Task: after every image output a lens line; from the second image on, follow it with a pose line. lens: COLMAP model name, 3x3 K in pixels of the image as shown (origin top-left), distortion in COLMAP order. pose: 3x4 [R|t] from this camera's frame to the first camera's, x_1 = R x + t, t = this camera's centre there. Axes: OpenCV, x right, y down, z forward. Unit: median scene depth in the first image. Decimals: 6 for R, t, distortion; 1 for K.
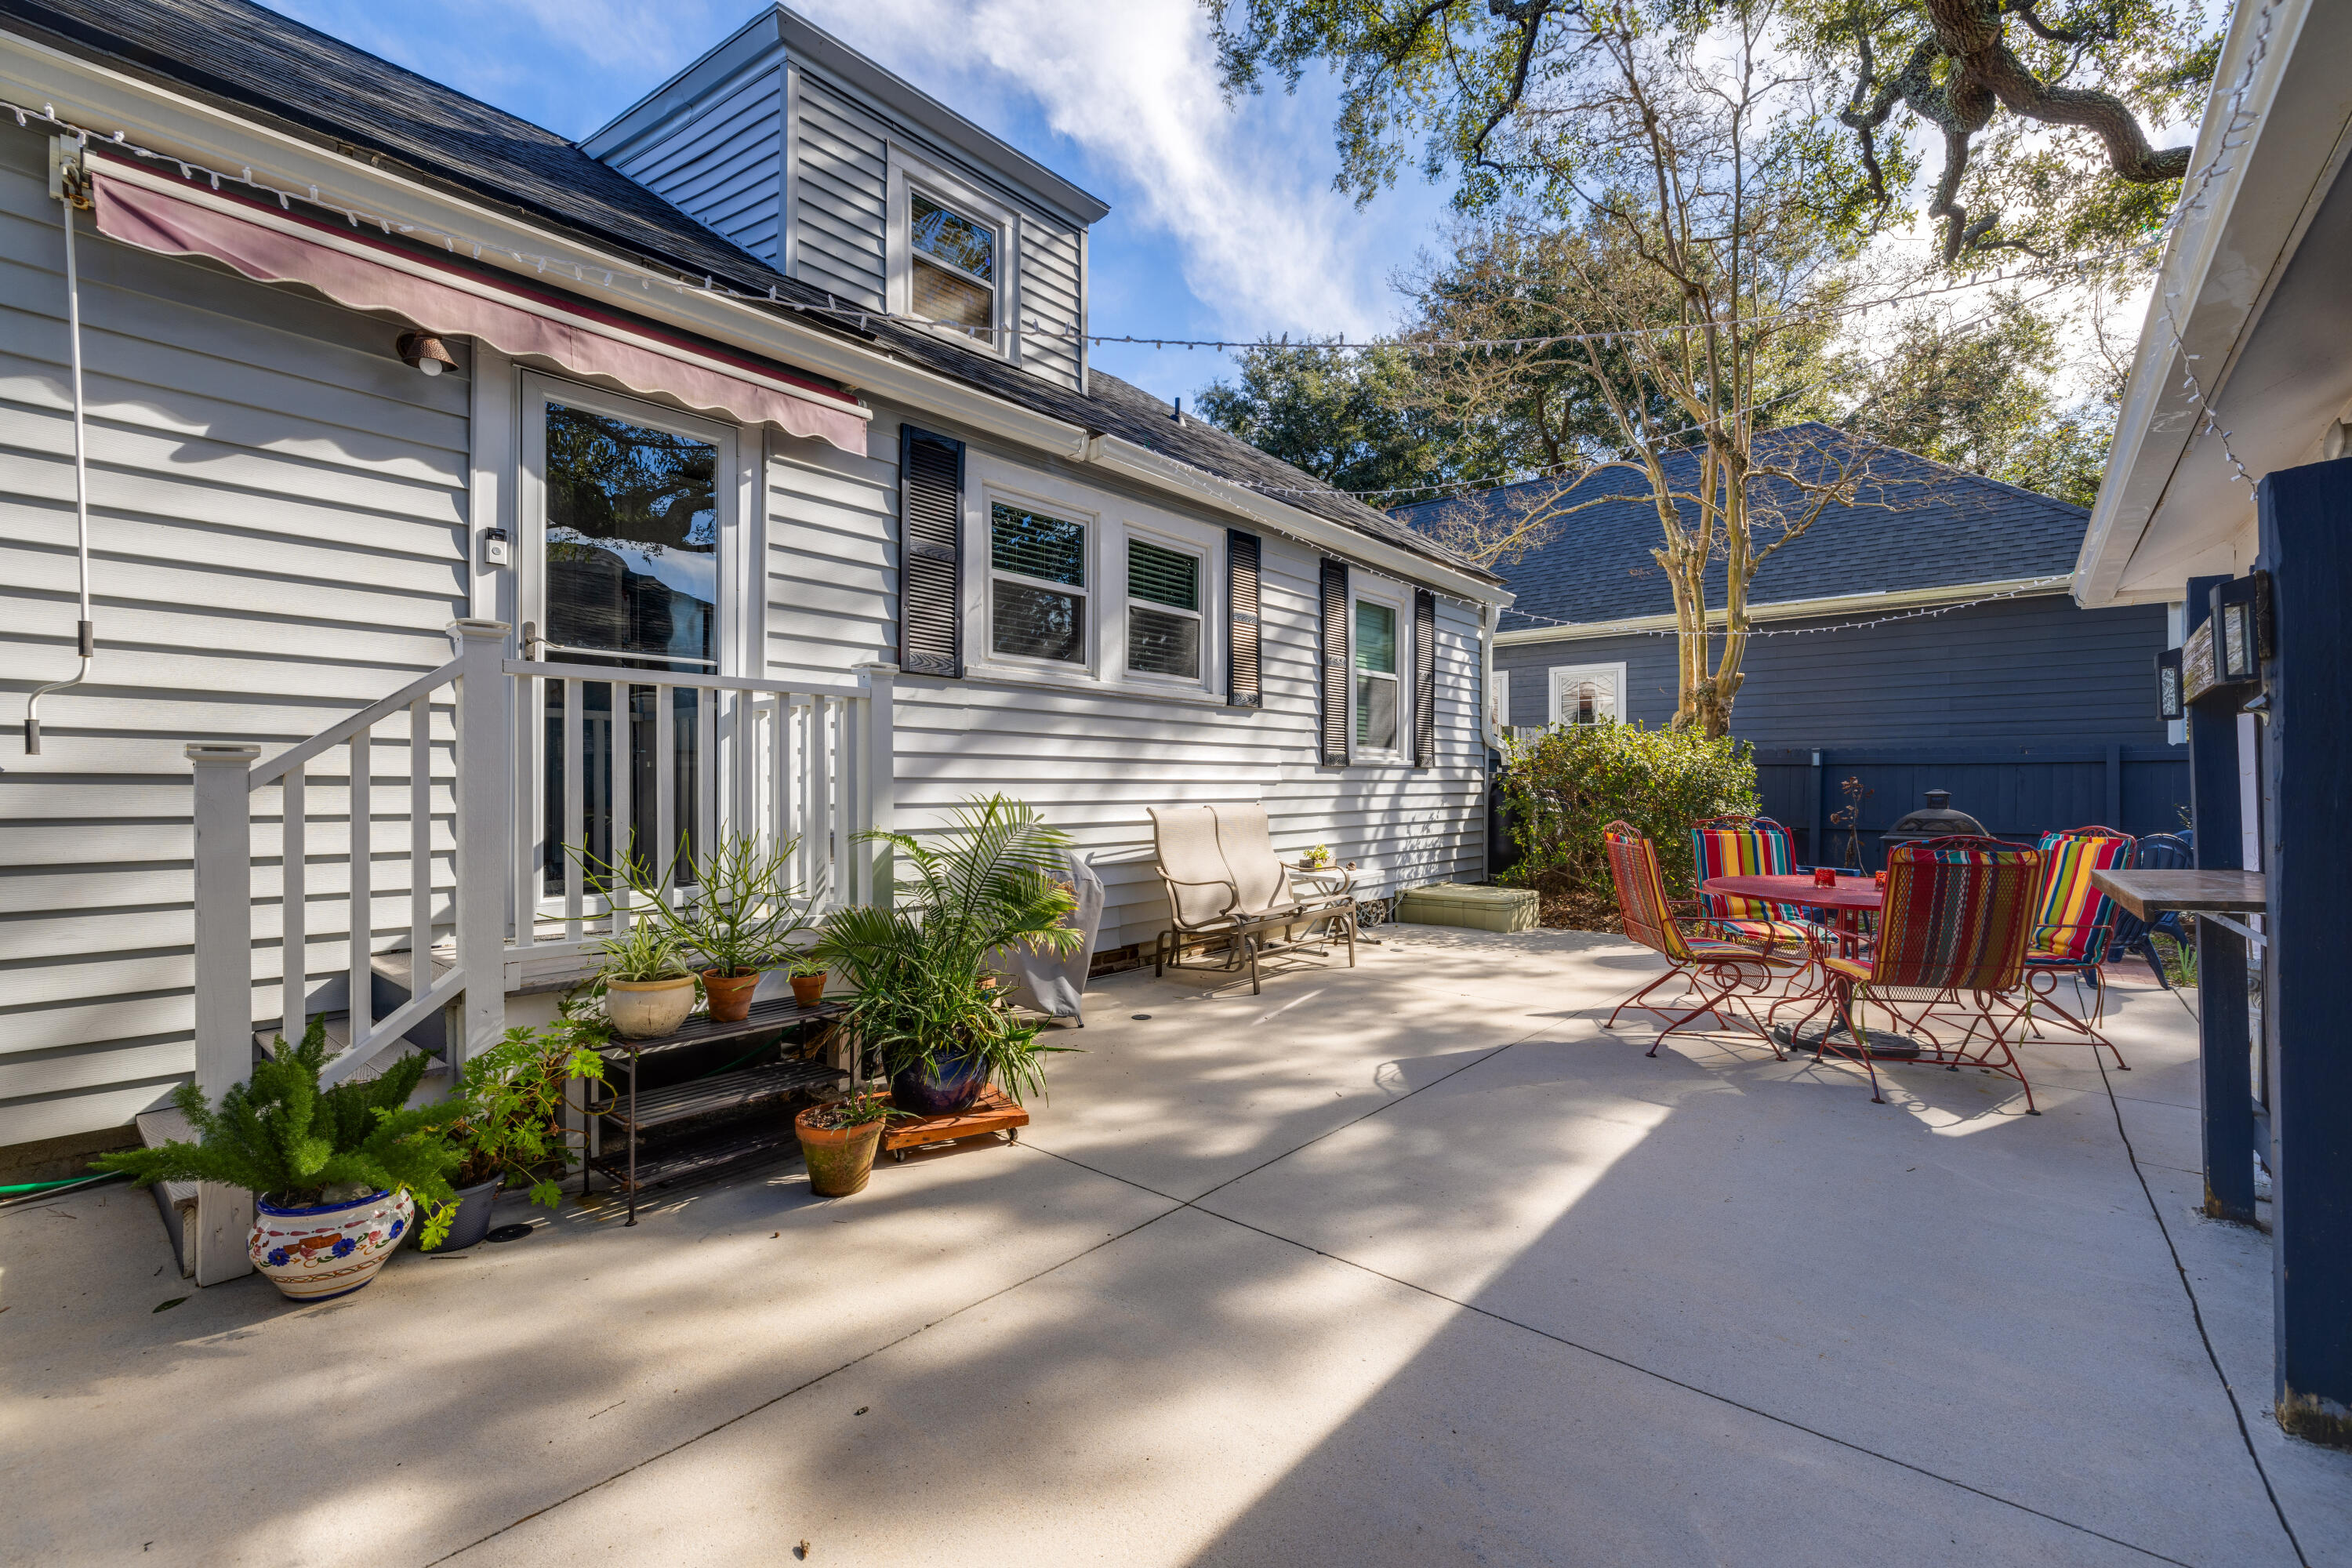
lens RADIAL K [[996.3, 0, 1174.8], [0, 996.3, 779.4], [0, 0, 1]] dist [-0.000786, -0.000092]
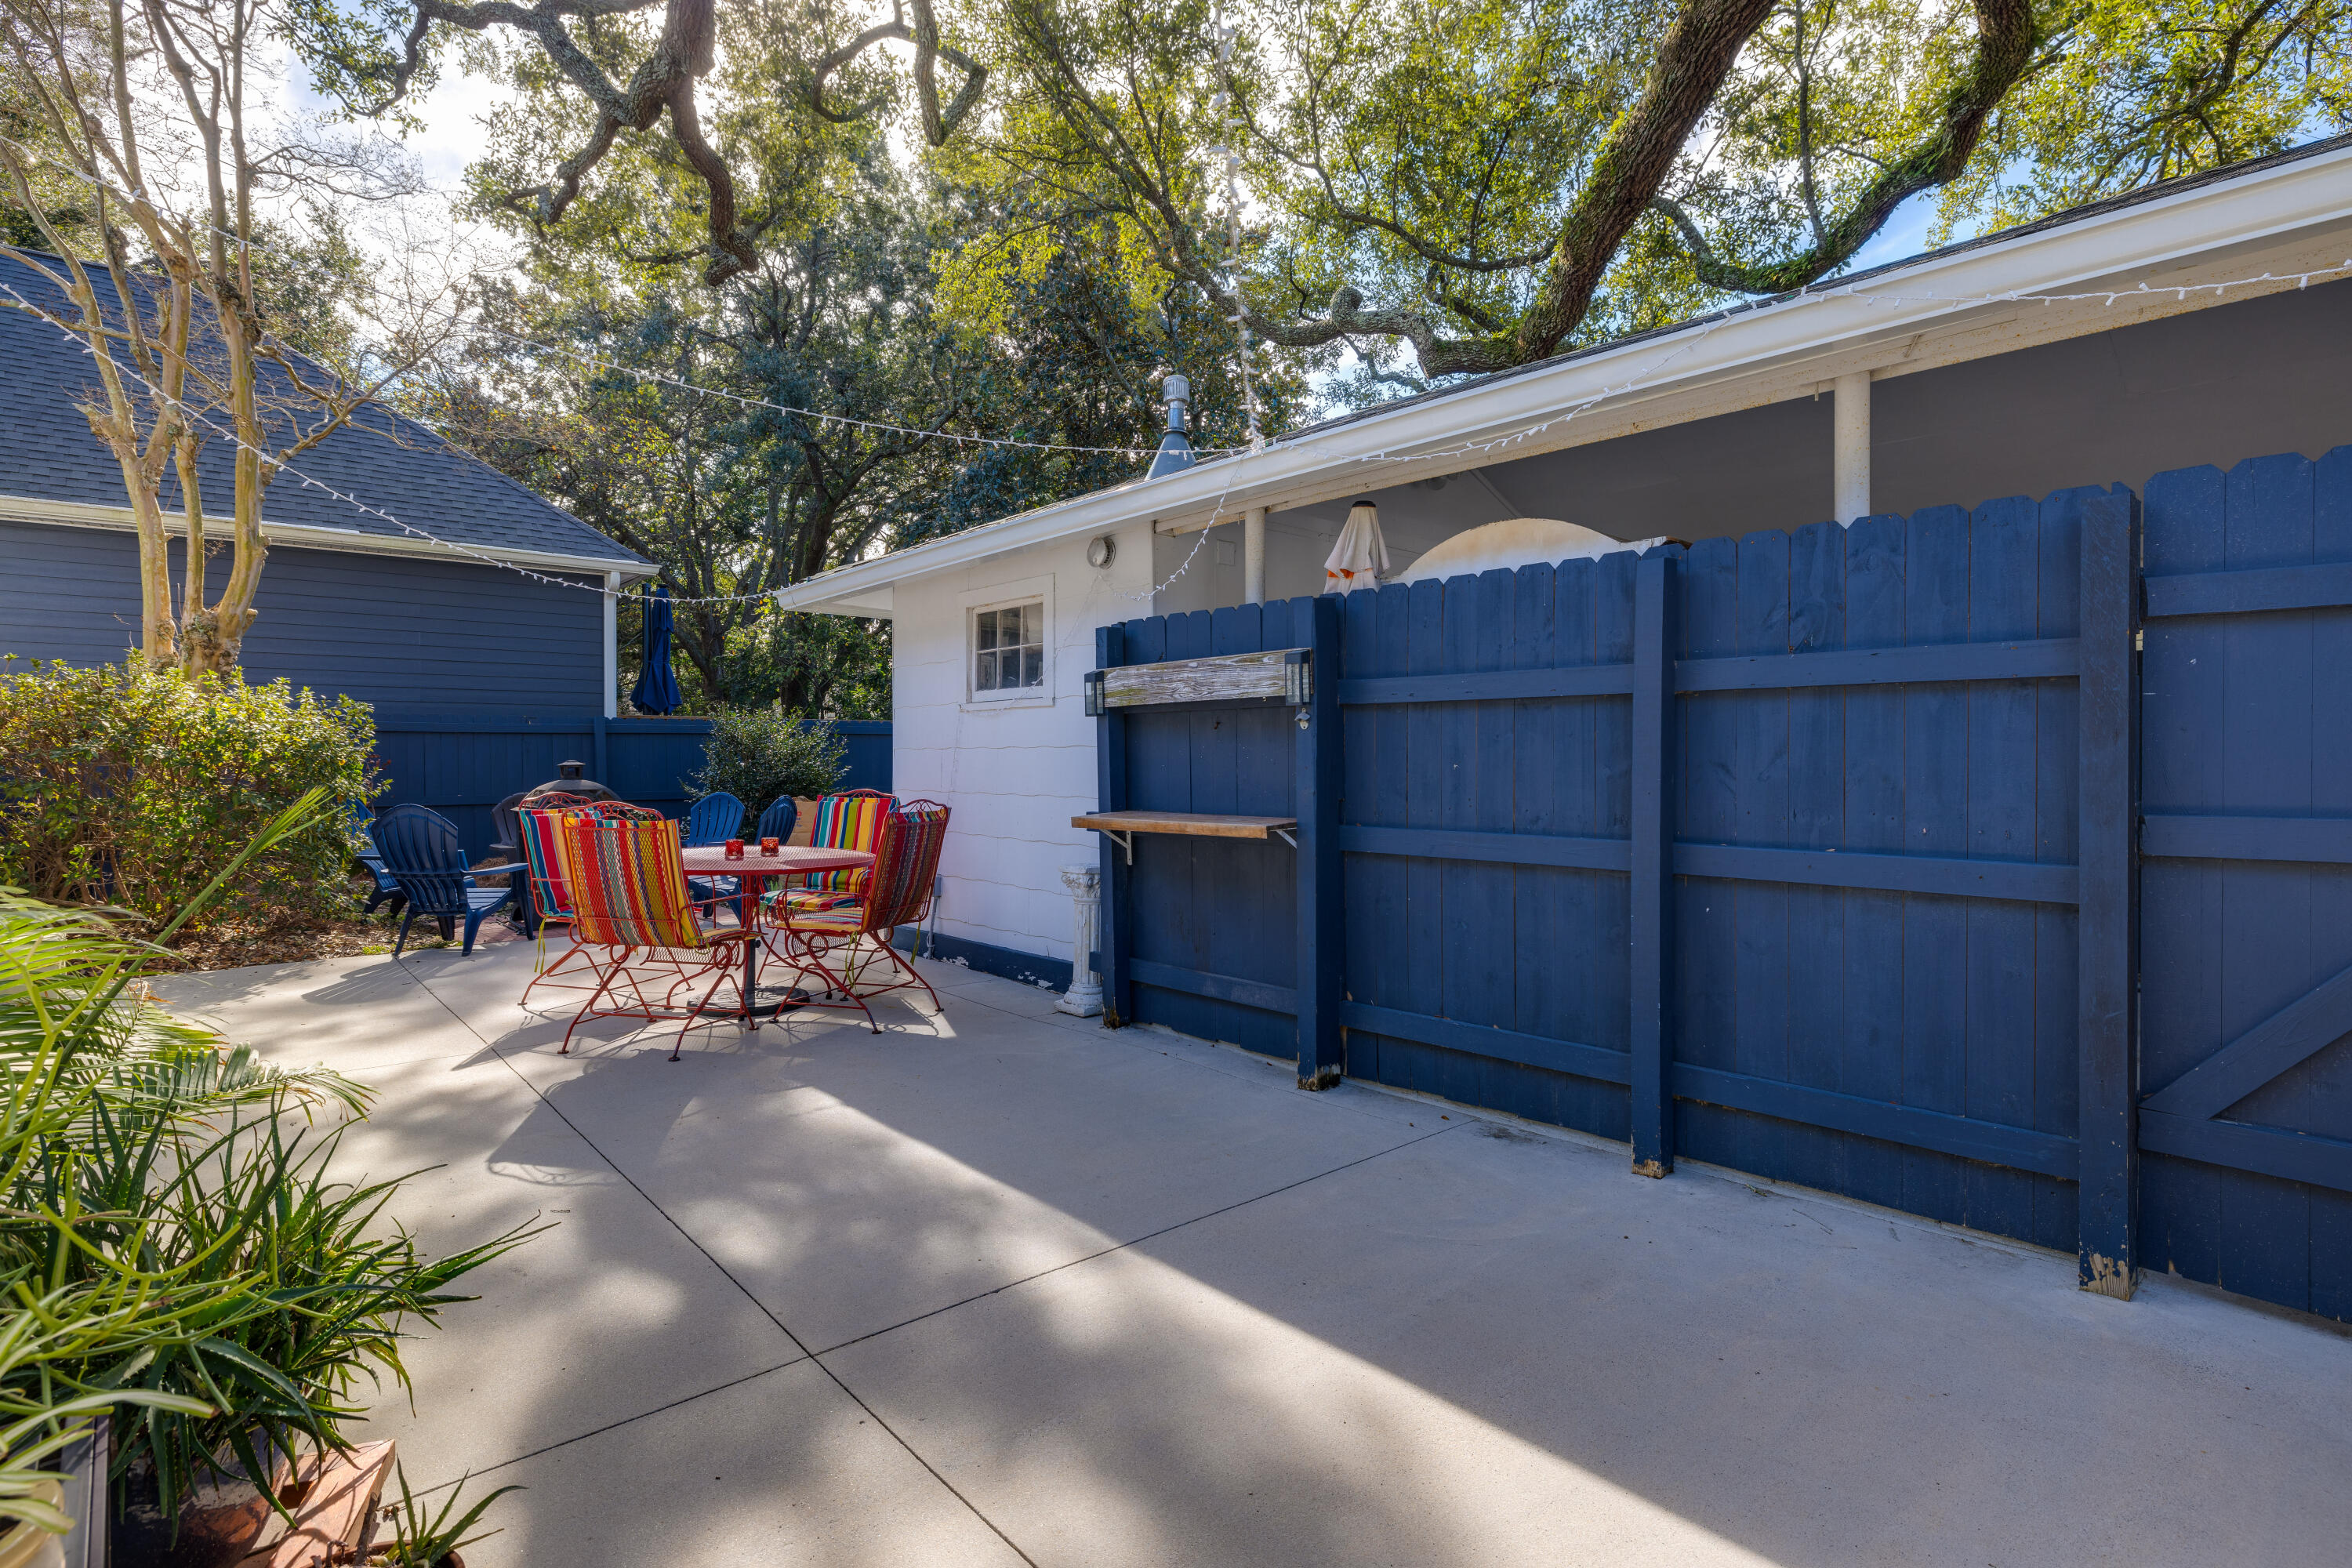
lens RADIAL K [[1164.0, 0, 1178.2], [0, 1164.0, 779.6], [0, 0, 1]] dist [0.003475, 0.000396]
pose [[0.153357, -0.024371, 0.987870, -0.484389], [-0.003789, 0.999674, 0.025250, -0.003327], [-0.988164, -0.007615, 0.153215, 0.391716]]
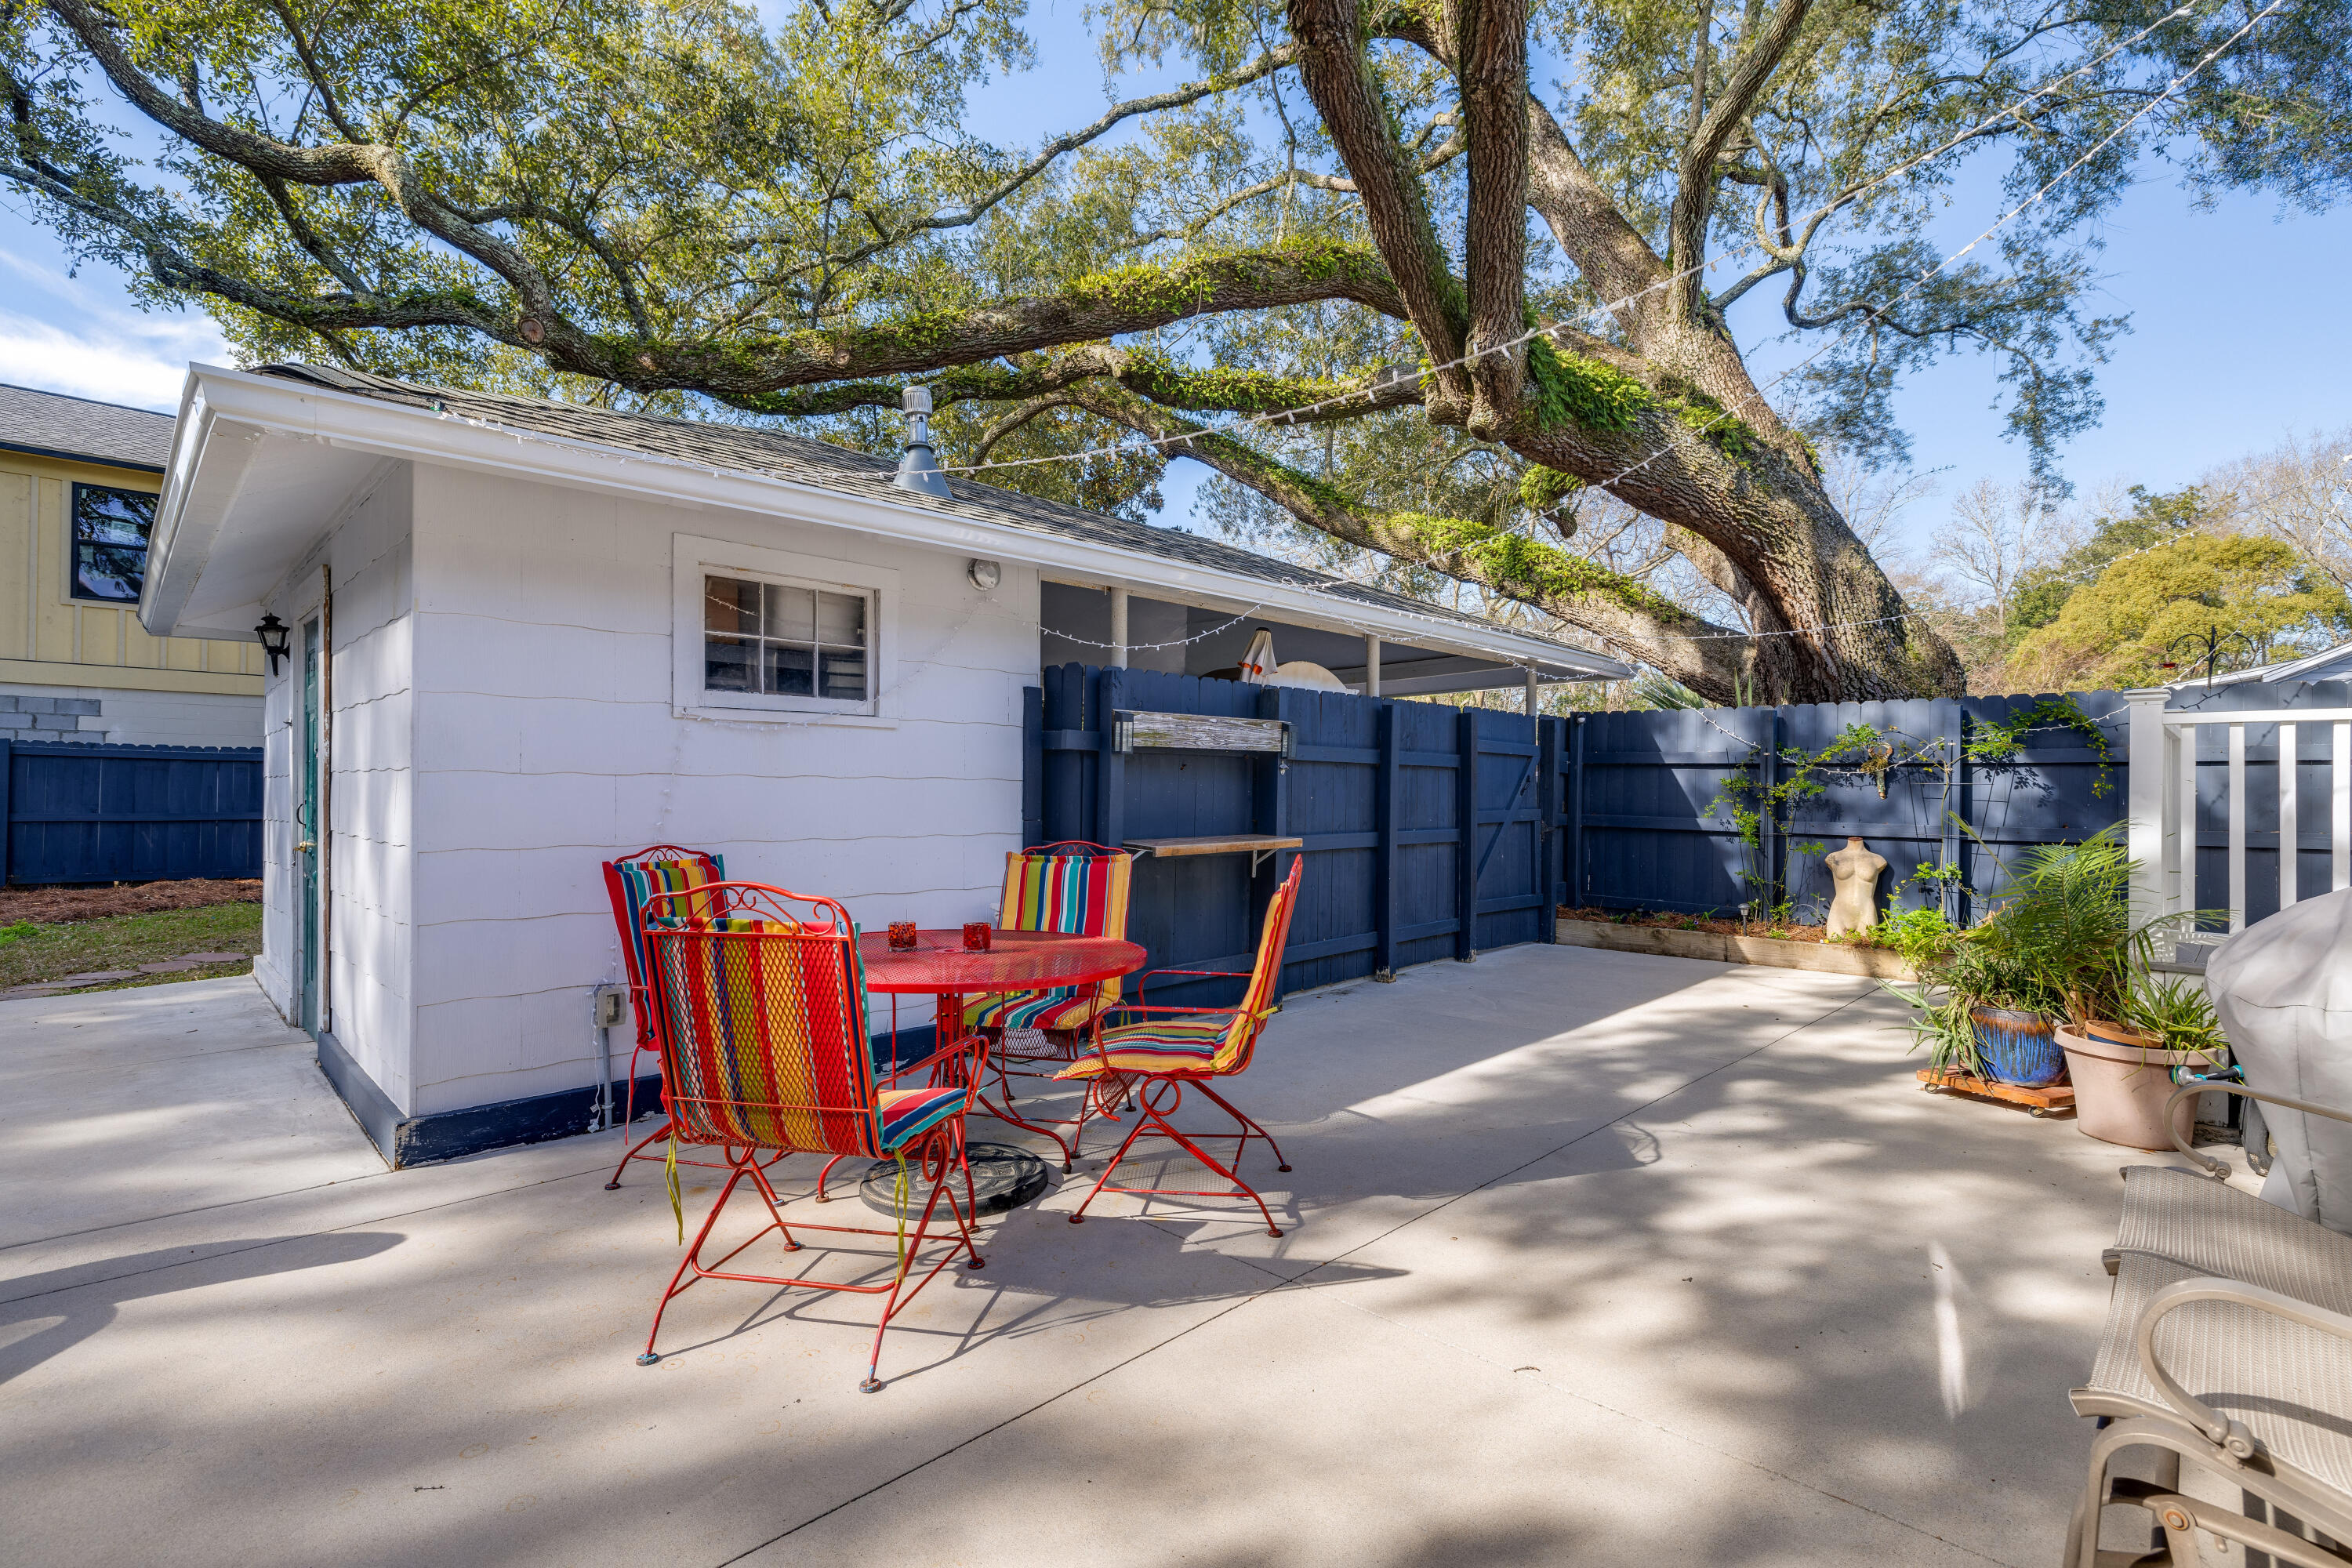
lens RADIAL K [[1074.4, 0, 1175.8], [0, 1074.4, 786.9], [0, 0, 1]] dist [-0.000537, 0.000116]
pose [[-0.996154, -0.012372, 0.086737, 0.481002], [-0.013030, 0.999890, -0.007024, 0.005849], [-0.086641, -0.008128, -0.996206, 1.773254]]
